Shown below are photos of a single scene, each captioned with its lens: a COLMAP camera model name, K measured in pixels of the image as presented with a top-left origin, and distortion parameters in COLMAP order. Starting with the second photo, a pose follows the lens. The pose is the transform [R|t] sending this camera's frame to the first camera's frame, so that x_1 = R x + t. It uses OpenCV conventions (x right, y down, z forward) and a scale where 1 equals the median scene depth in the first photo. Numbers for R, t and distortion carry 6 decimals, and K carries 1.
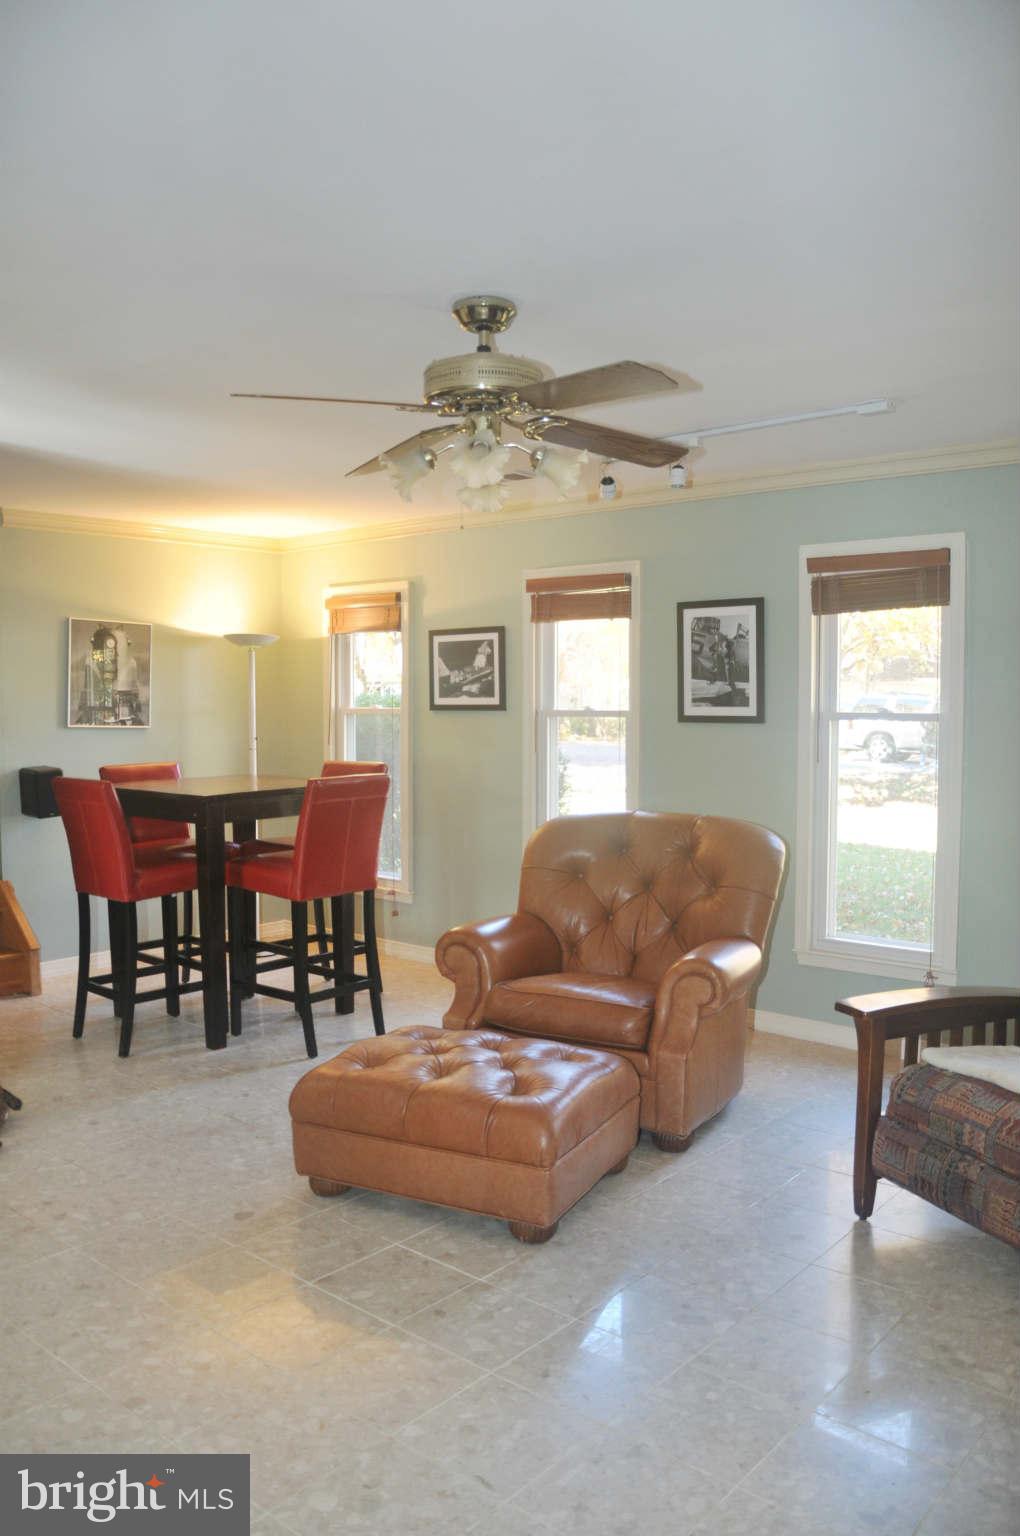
lens RADIAL K [[1197.3, 0, 516.1], [0, 1197.3, 768.3], [0, 0, 1]] dist [-0.161318, 0.125672]
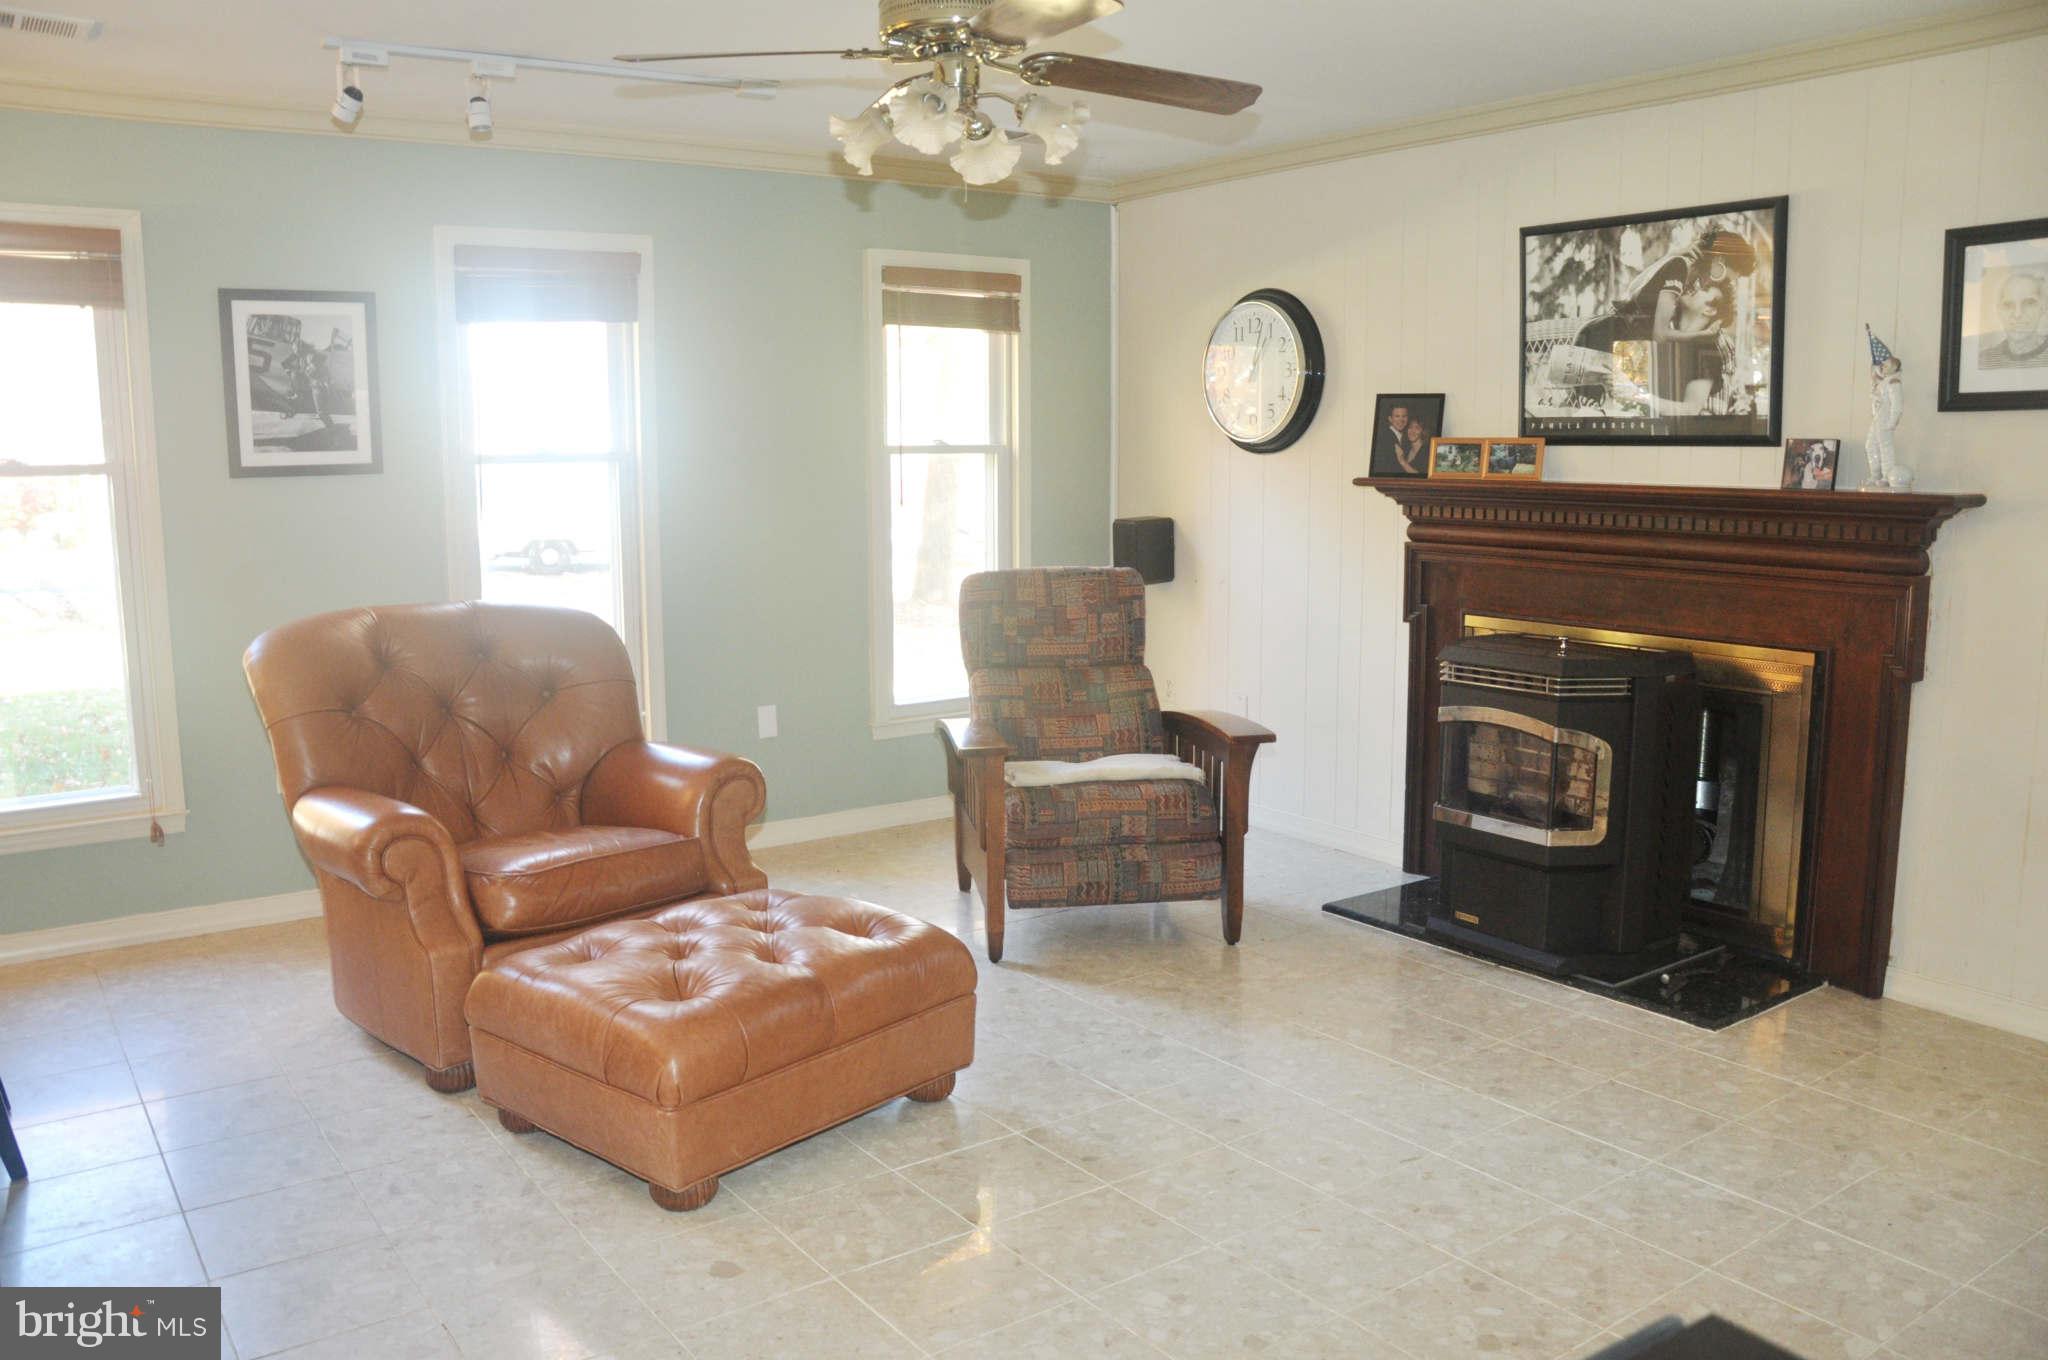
lens RADIAL K [[1596.3, 0, 1019.8], [0, 1596.3, 684.5], [0, 0, 1]] dist [-0.161318, 0.125672]
pose [[0.237420, -0.144469, 0.960604, -0.601619], [0.063289, 0.989079, 0.133109, -0.012751], [-0.969343, 0.029193, 0.243970, 0.409728]]
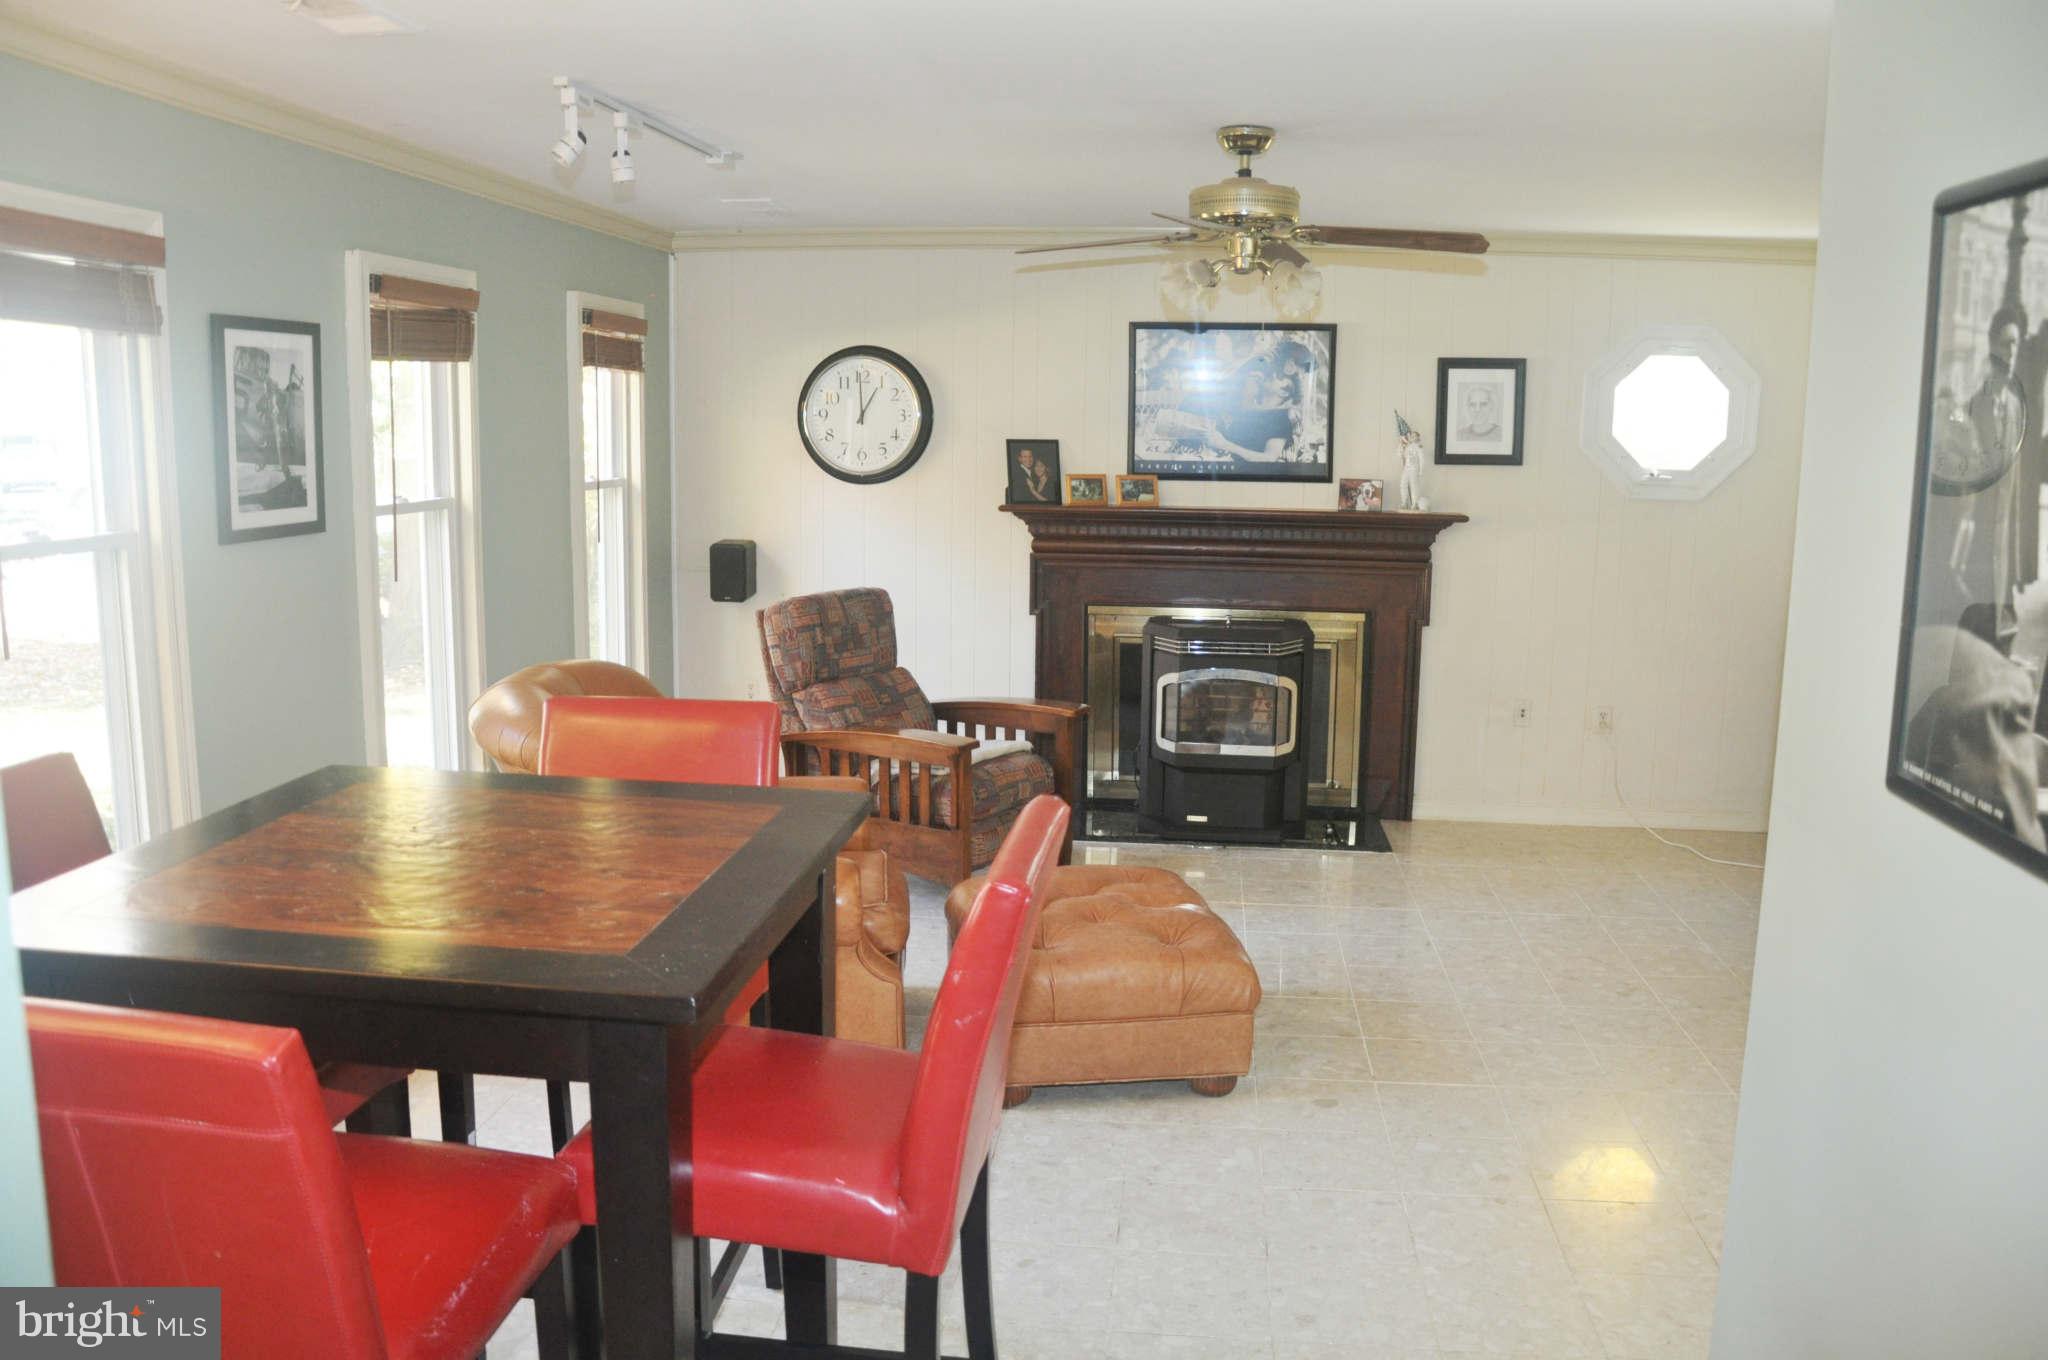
lens RADIAL K [[1596.3, 0, 1019.8], [0, 1596.3, 684.5], [0, 0, 1]] dist [-0.161318, 0.125672]
pose [[-0.554838, -0.138590, 0.820334, -0.655110], [0.039688, 0.980496, 0.192492, -0.099560], [-0.831011, 0.139359, -0.538515, 1.135796]]
